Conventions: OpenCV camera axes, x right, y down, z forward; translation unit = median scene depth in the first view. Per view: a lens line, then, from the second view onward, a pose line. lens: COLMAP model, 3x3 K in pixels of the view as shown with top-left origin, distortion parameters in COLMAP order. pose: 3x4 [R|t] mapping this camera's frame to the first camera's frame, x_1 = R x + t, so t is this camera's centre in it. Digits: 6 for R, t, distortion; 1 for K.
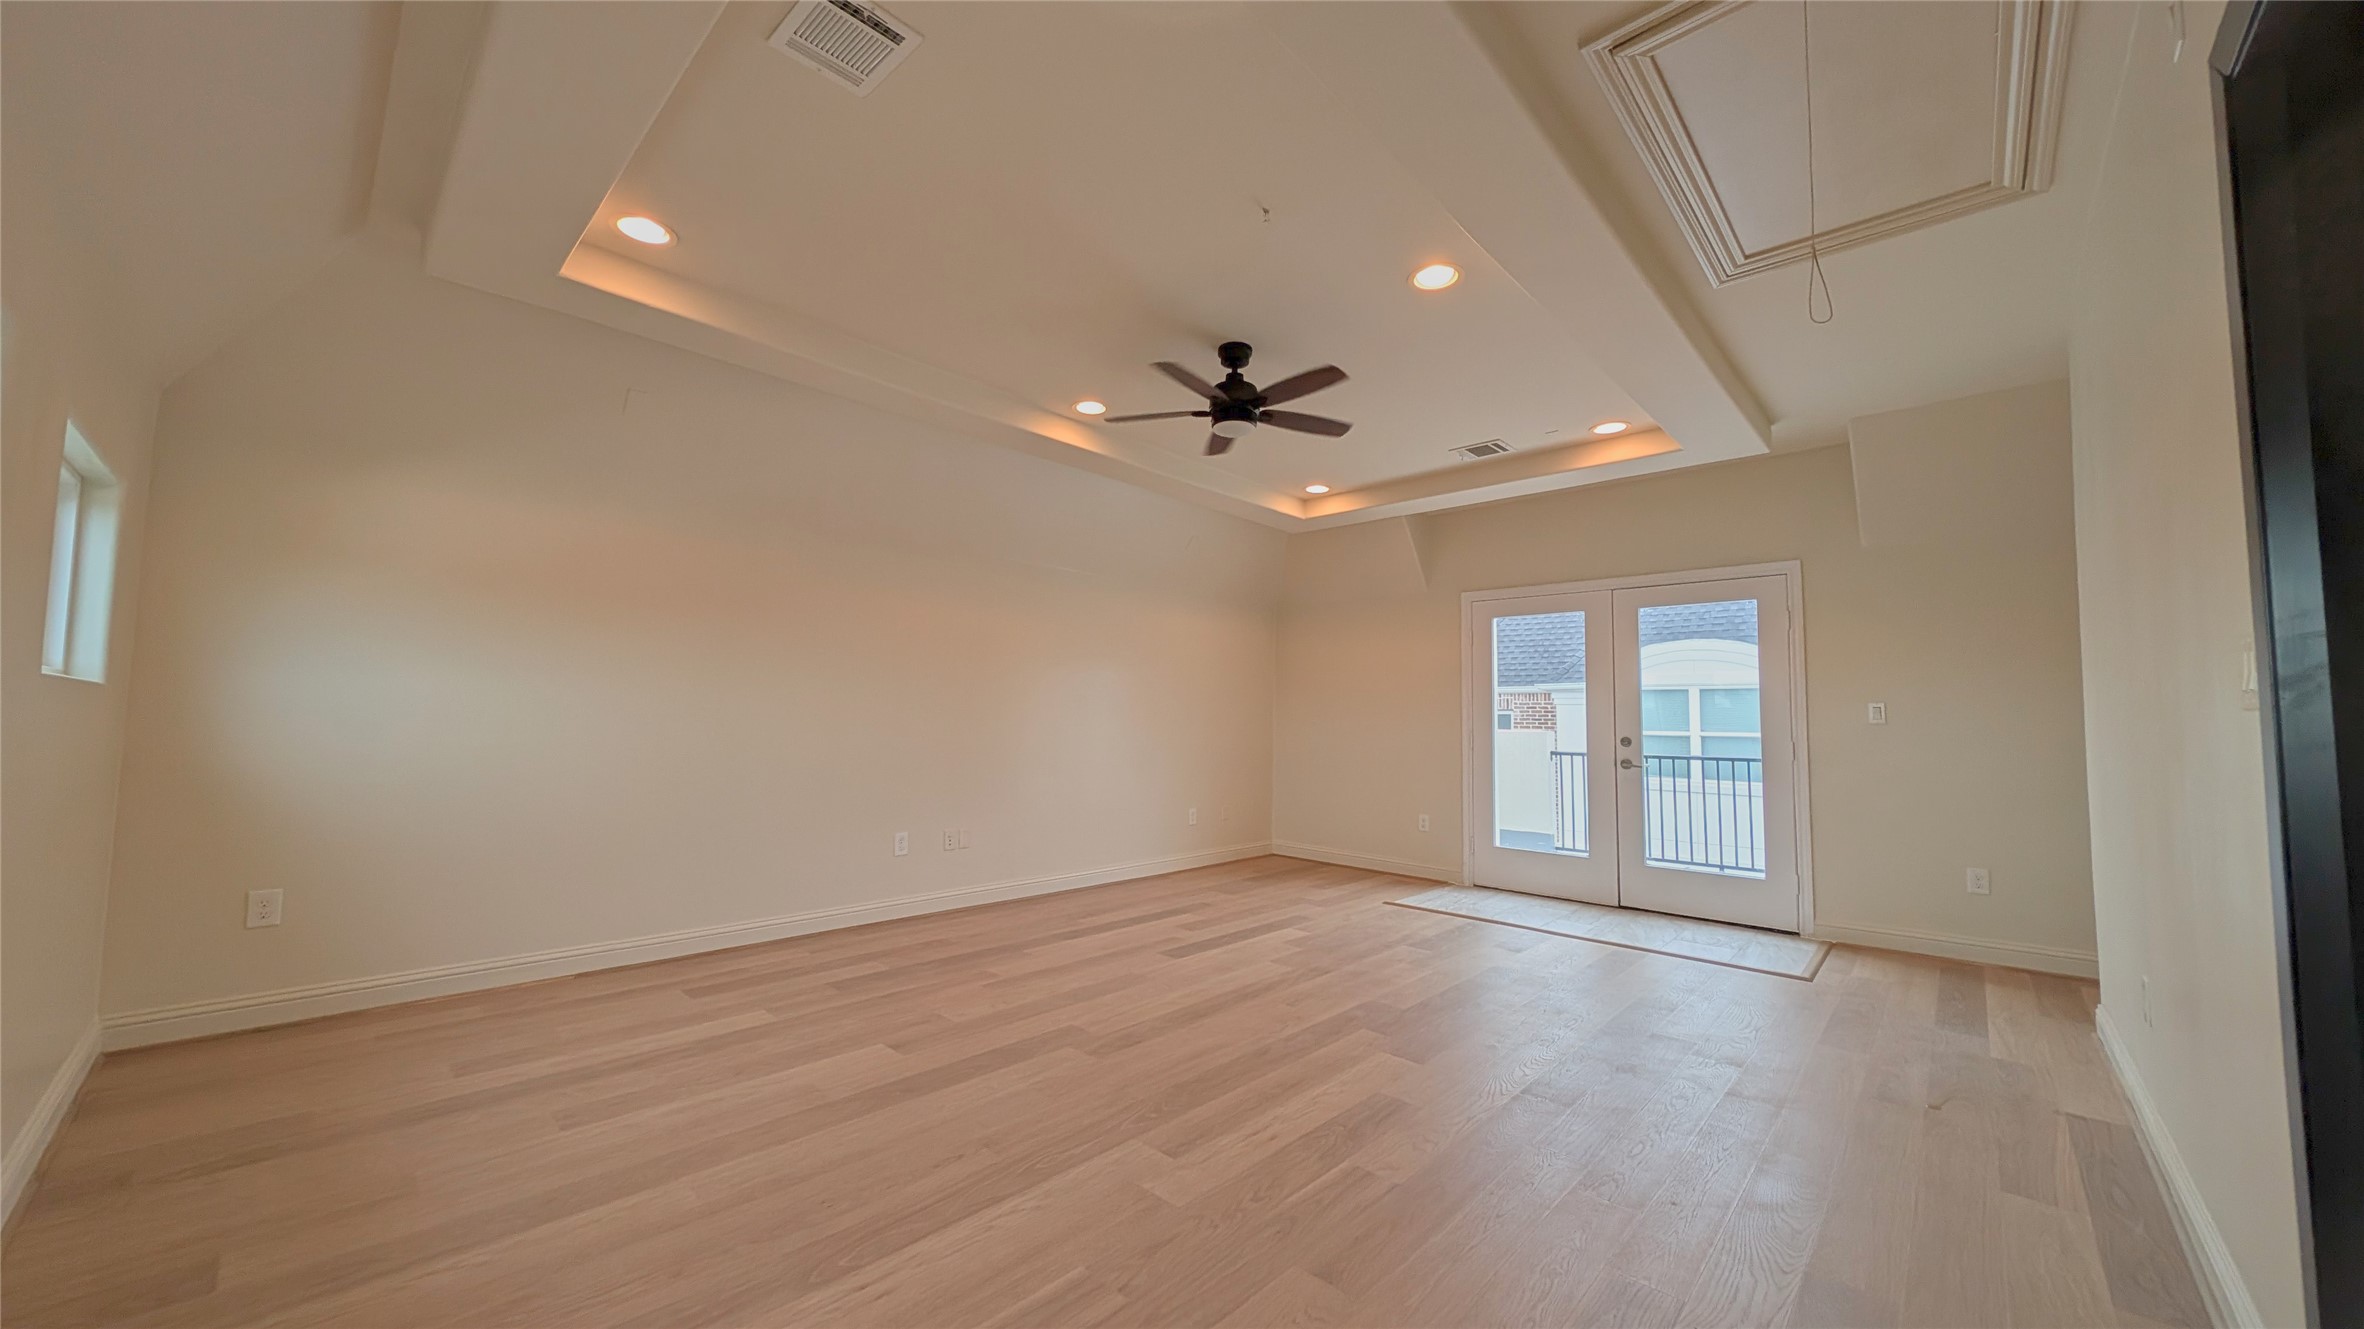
lens RADIAL K [[840.1, 0, 1181.3], [0, 840.1, 665.9], [0, 0, 1]] dist [-0.001257, -0.000789]
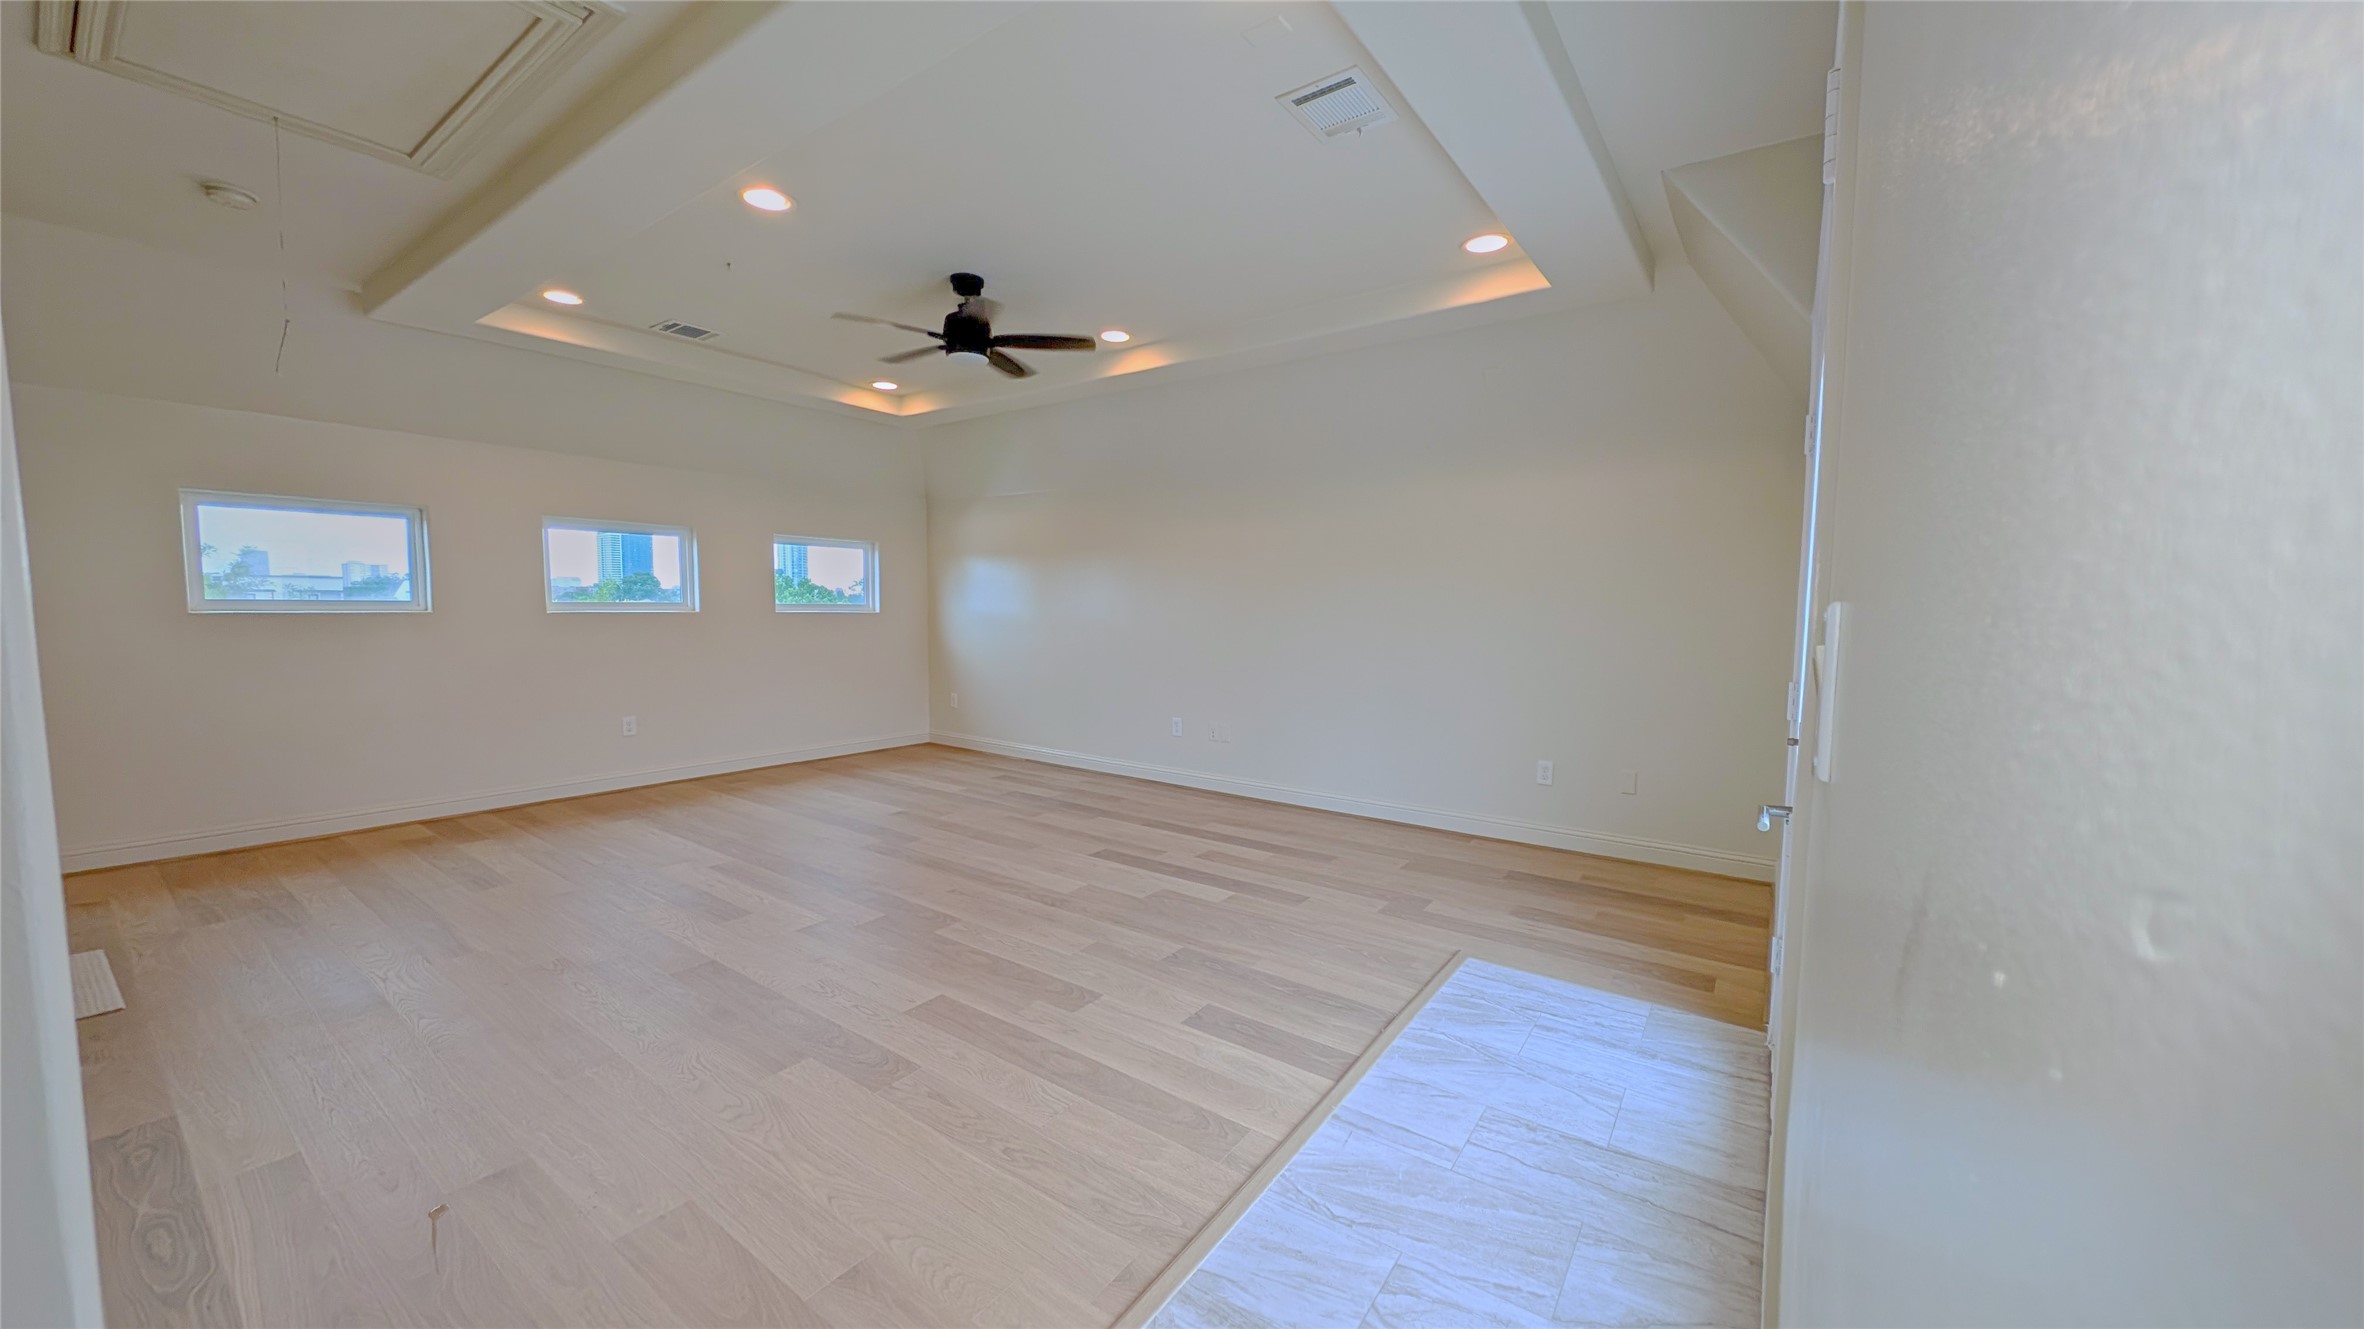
lens RADIAL K [[840.1, 0, 1183.1], [0, 840.1, 664.1], [0, 0, 1]] dist [-0.001257, -0.000789]
pose [[0.131601, 0.058917, -0.989550, 1.195257], [0.057072, 0.996126, 0.066899, 0.047383], [0.989659, -0.065279, 0.127728, 1.130694]]
